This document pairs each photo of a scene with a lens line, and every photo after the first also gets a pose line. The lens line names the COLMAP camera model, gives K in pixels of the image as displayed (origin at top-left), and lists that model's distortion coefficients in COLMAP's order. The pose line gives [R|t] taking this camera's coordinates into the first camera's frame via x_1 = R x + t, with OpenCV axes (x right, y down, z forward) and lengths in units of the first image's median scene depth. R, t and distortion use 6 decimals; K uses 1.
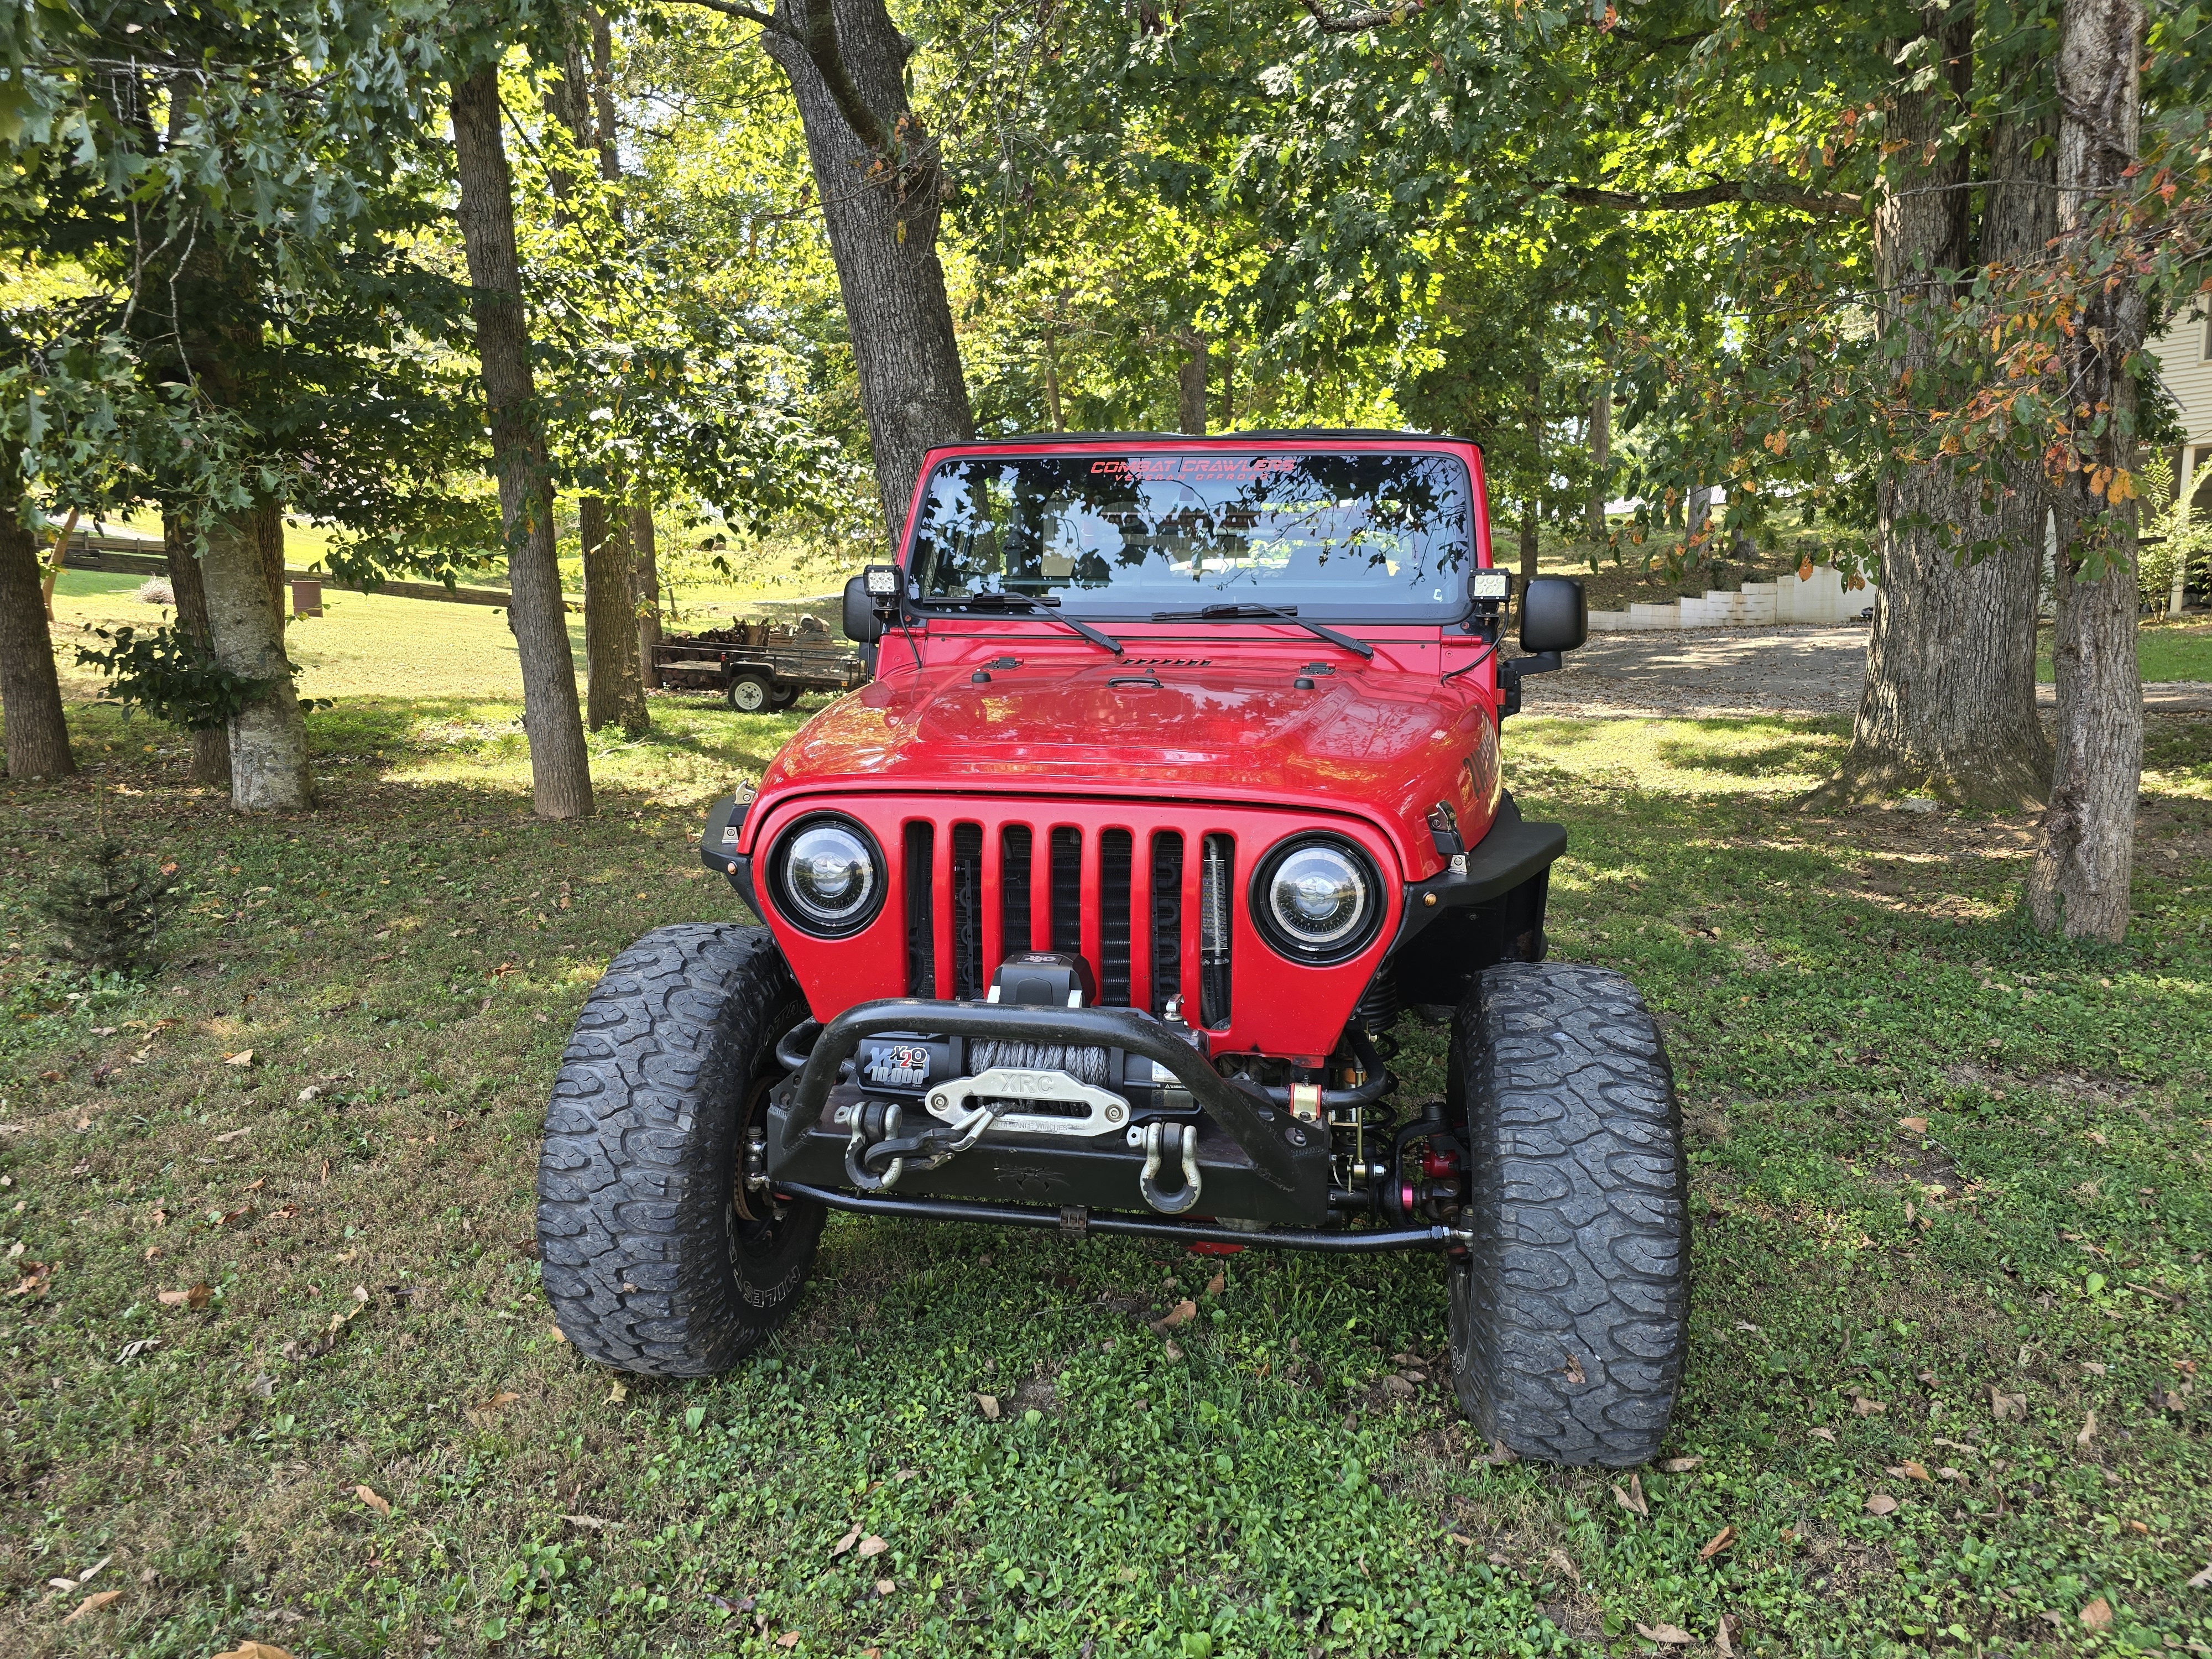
lens RADIAL K [[1503.5, 0, 1105.2], [0, 1503.5, 831.7], [0, 0, 1]] dist [0.040769, -0.003598]
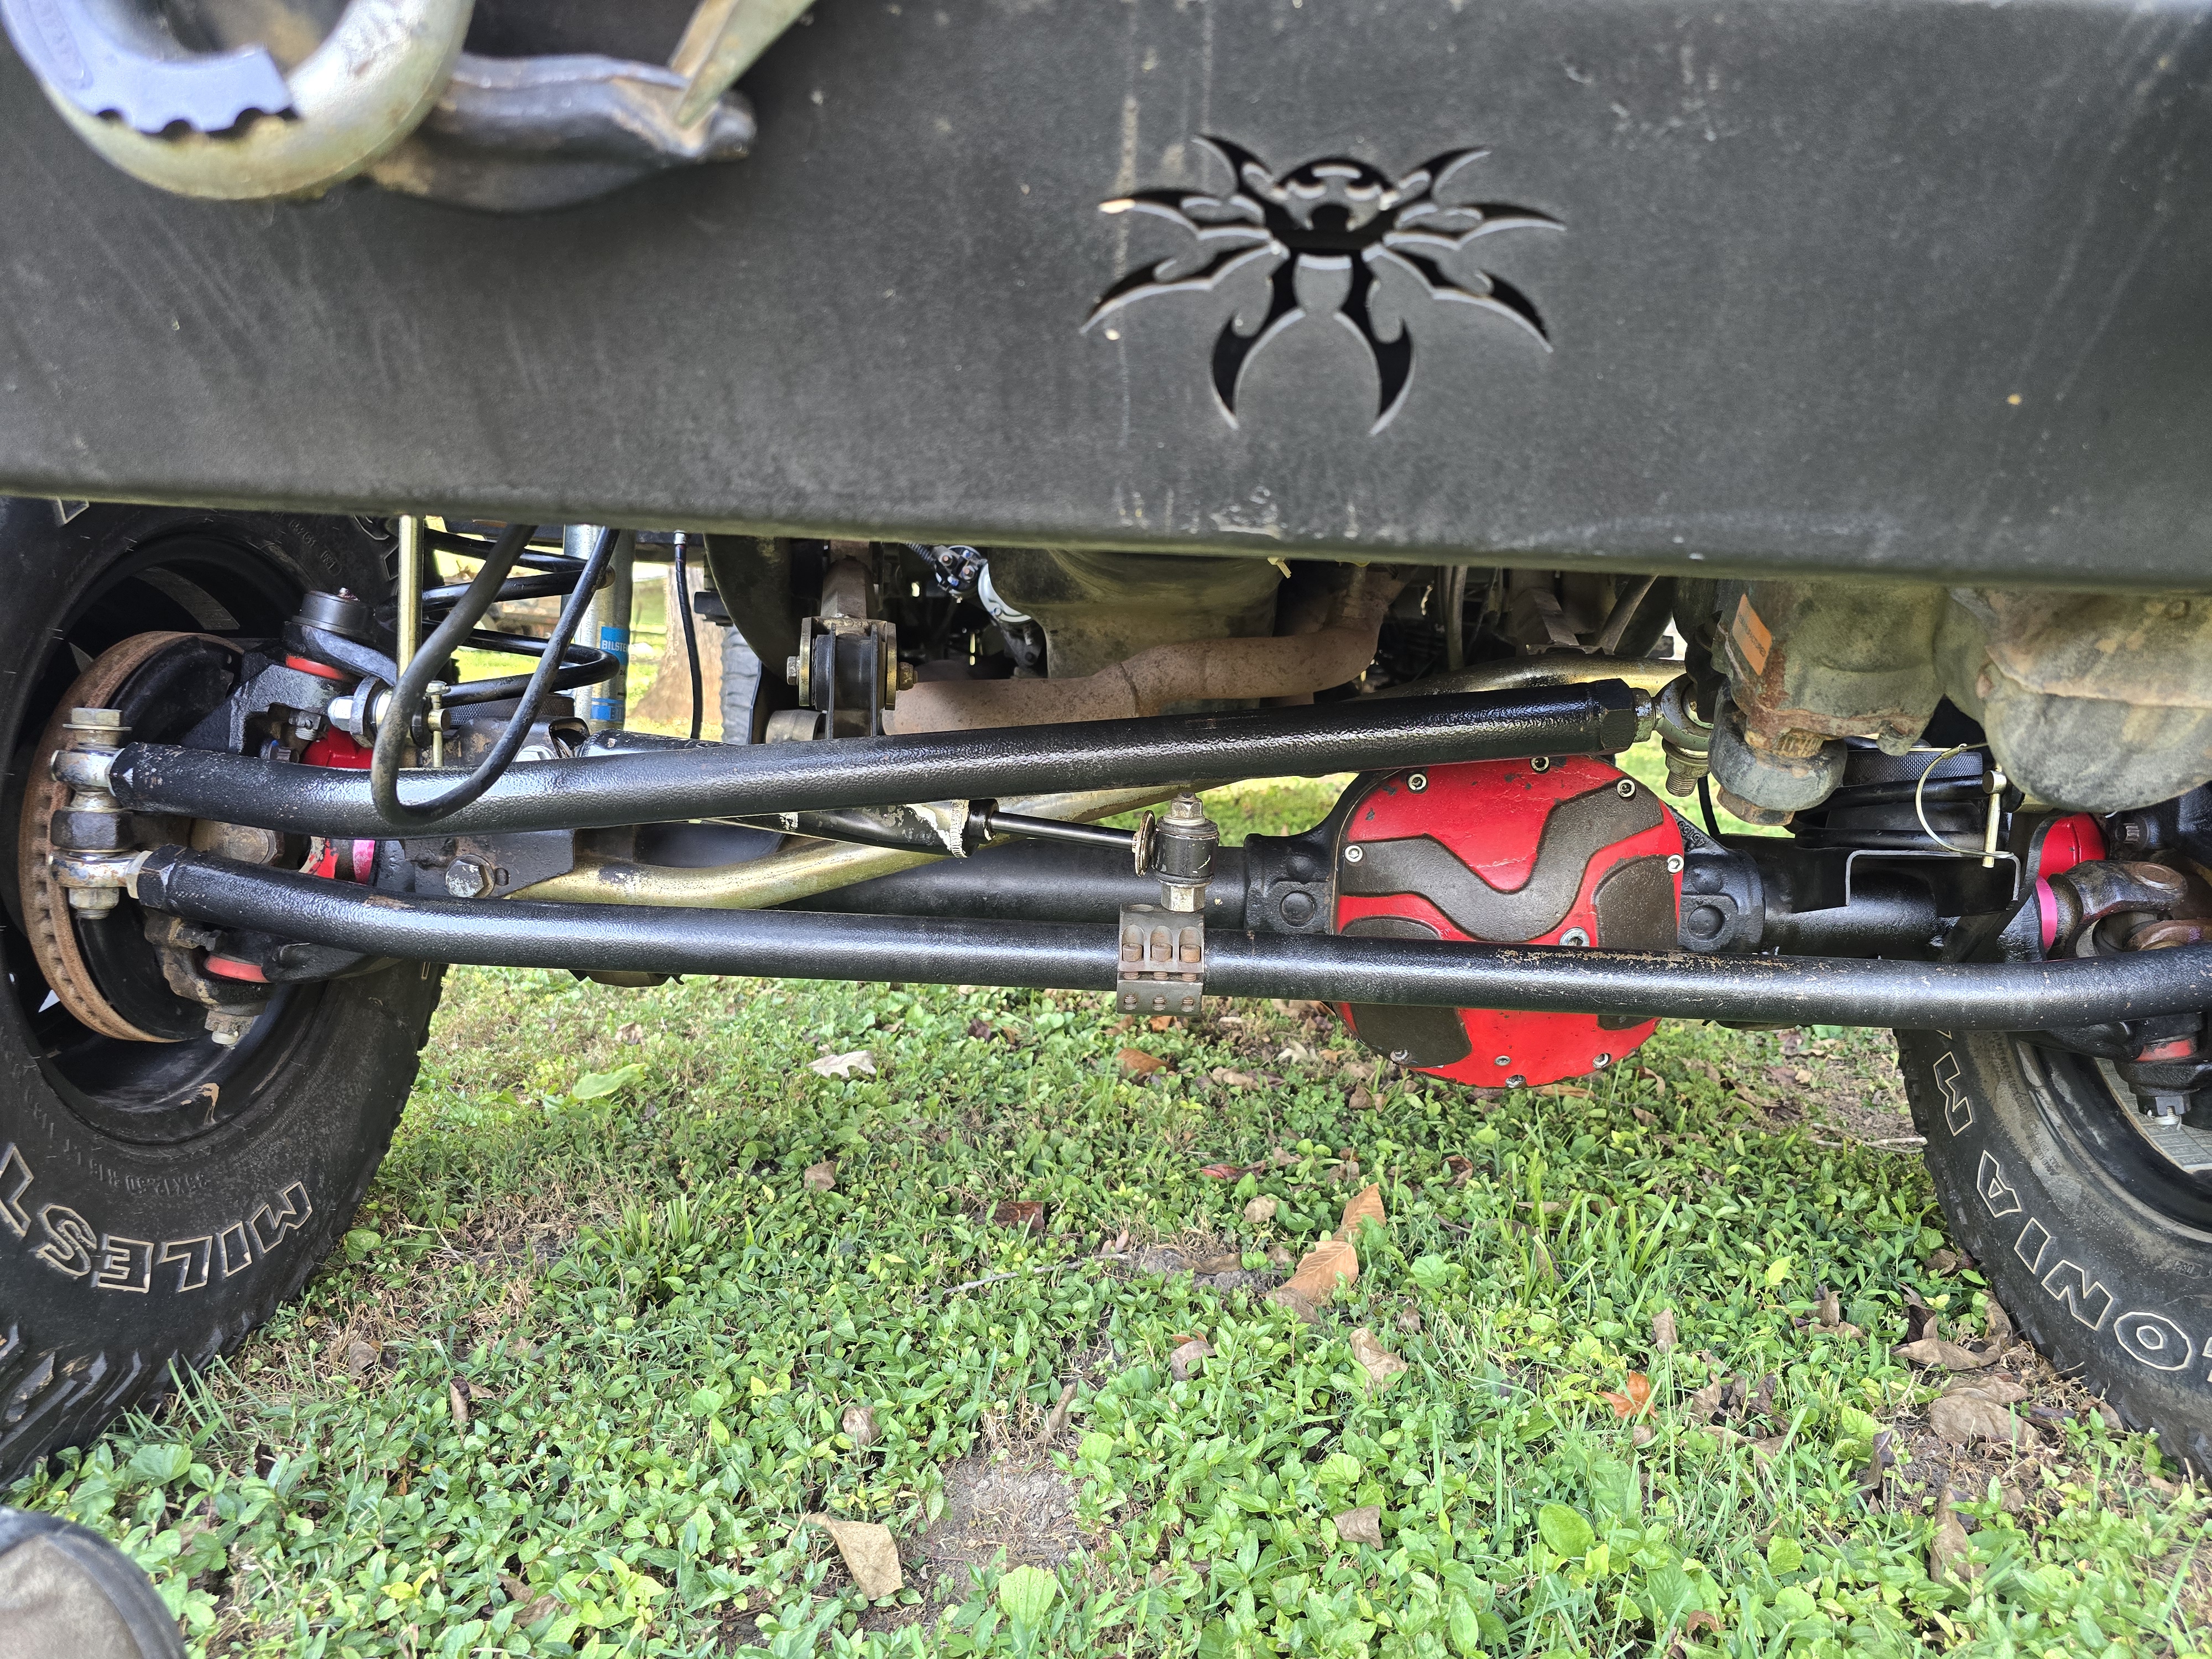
lens RADIAL K [[1503.5, 0, 1105.5], [0, 1503.5, 827.0], [0, 0, 1]] dist [0.040769, -0.003598]
pose [[0.988705, 0.011109, 0.149464, -0.076594], [-0.005692, 0.999313, -0.036623, 0.237471], [-0.149768, 0.035358, 0.988089, 0.670367]]
